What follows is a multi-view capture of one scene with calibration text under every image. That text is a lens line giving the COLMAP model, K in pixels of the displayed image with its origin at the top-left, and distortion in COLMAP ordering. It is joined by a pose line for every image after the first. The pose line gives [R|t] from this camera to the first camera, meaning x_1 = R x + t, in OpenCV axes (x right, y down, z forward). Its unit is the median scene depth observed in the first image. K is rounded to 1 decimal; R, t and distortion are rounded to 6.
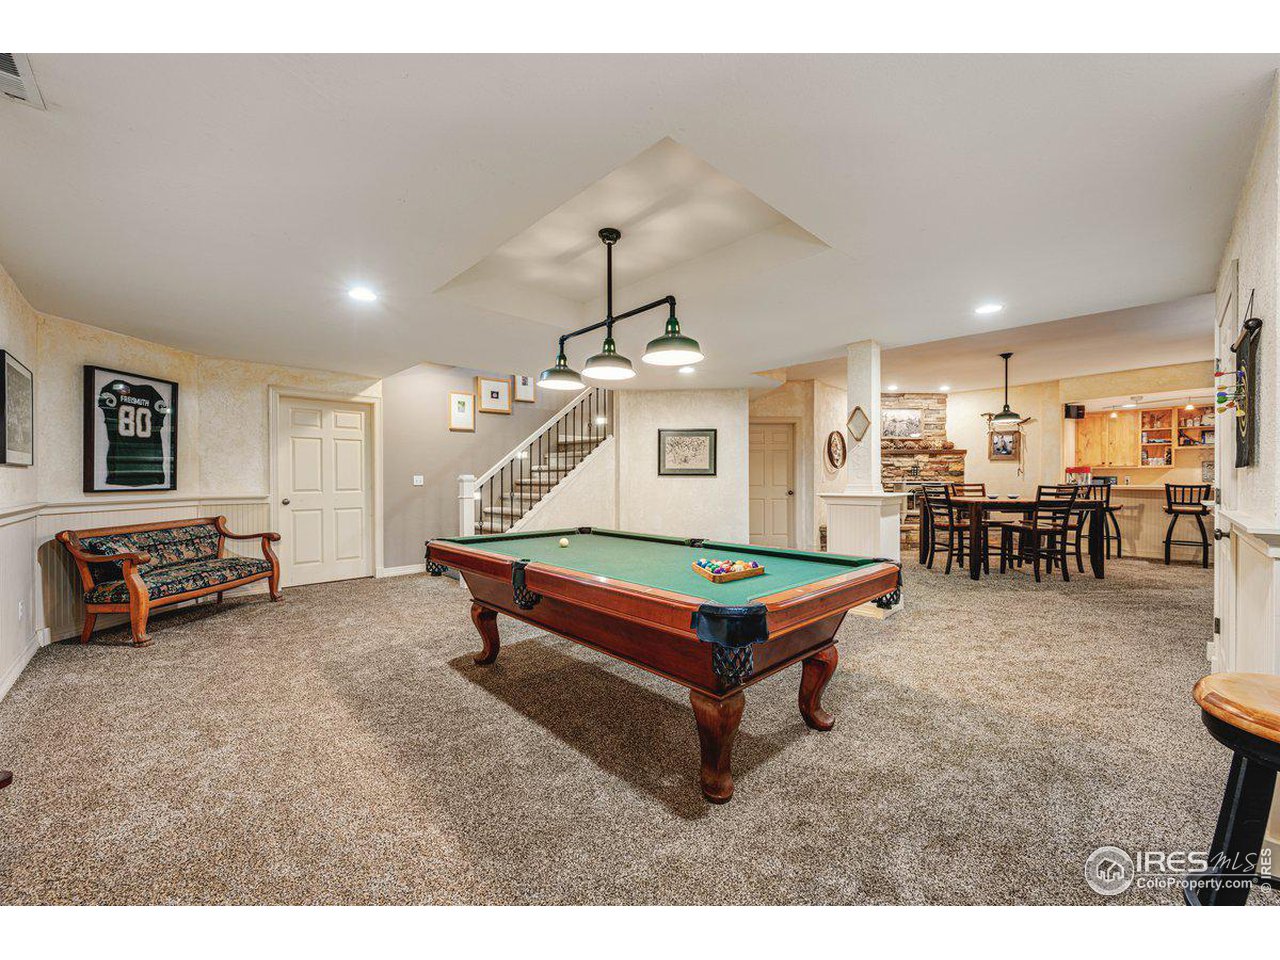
lens RADIAL K [[504.3, 0, 640.0], [0, 504.3, 480.0], [0, 0, 1]] dist [0.001259, -0.000260]
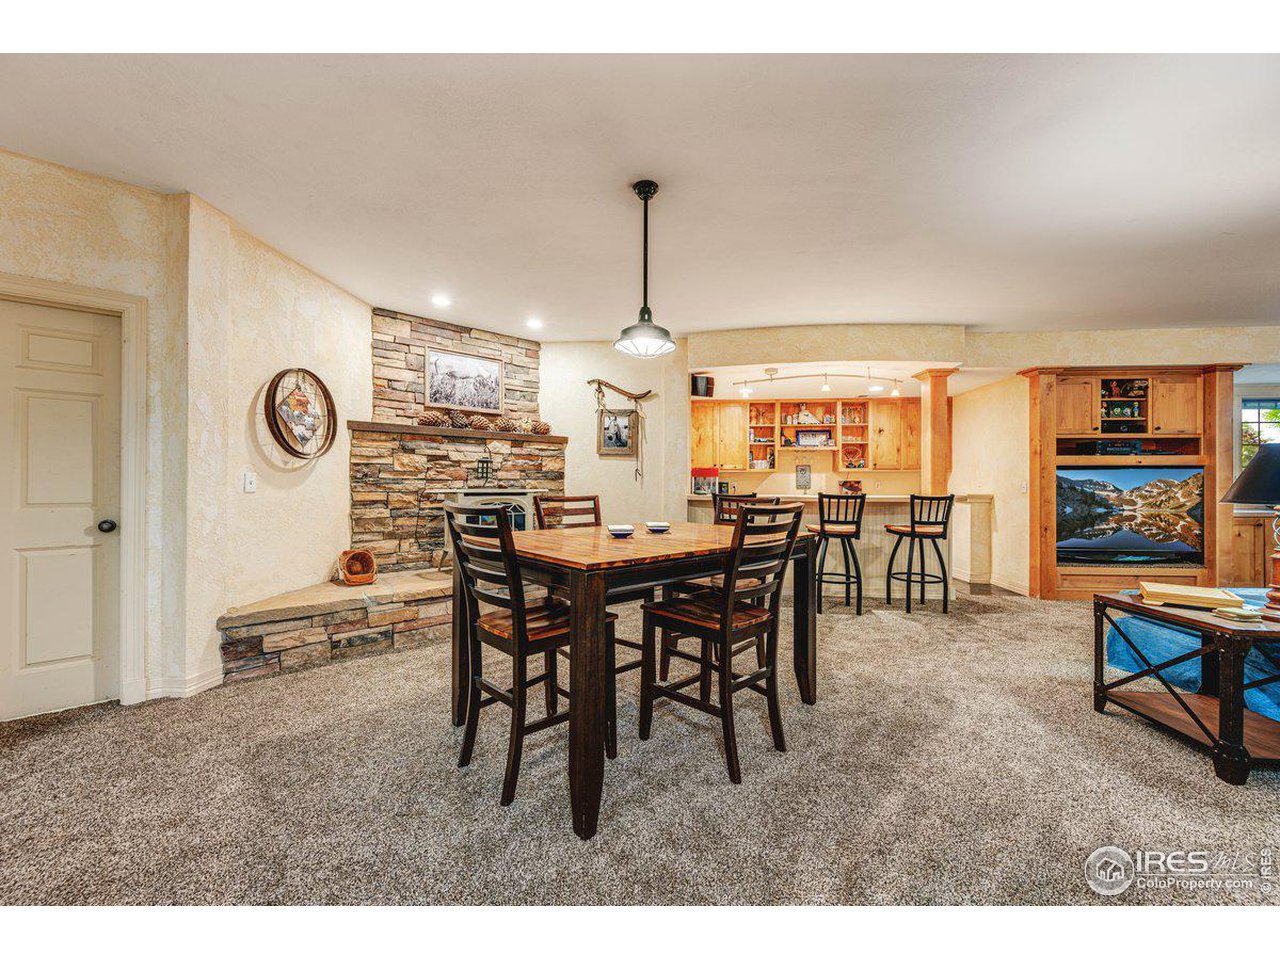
lens RADIAL K [[504.3, 0, 640.0], [0, 504.3, 480.0], [0, 0, 1]] dist [0.001259, -0.000260]
pose [[0.757951, 0.008388, 0.652258, 0.328182], [-0.001909, 0.999942, -0.010642, -0.001669], [-0.652309, 0.006821, 0.757923, 0.499300]]
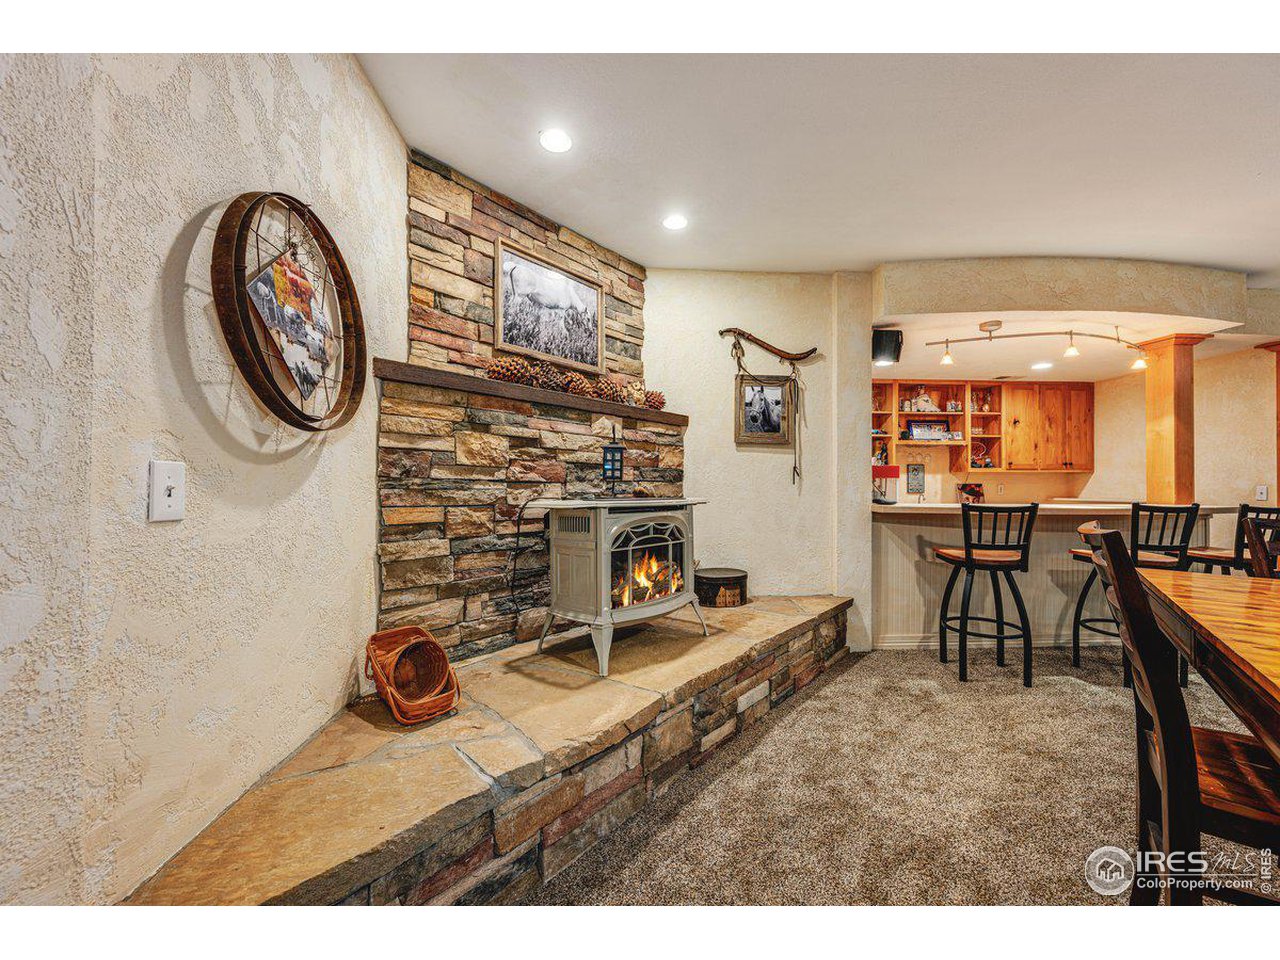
lens RADIAL K [[504.3, 0, 640.0], [0, 504.3, 480.0], [0, 0, 1]] dist [0.001259, -0.000260]
pose [[0.647272, 0.011653, 0.762170, 0.334128], [-0.002355, 0.999909, -0.013288, -0.004580], [-0.762256, 0.006806, 0.647240, 0.804421]]
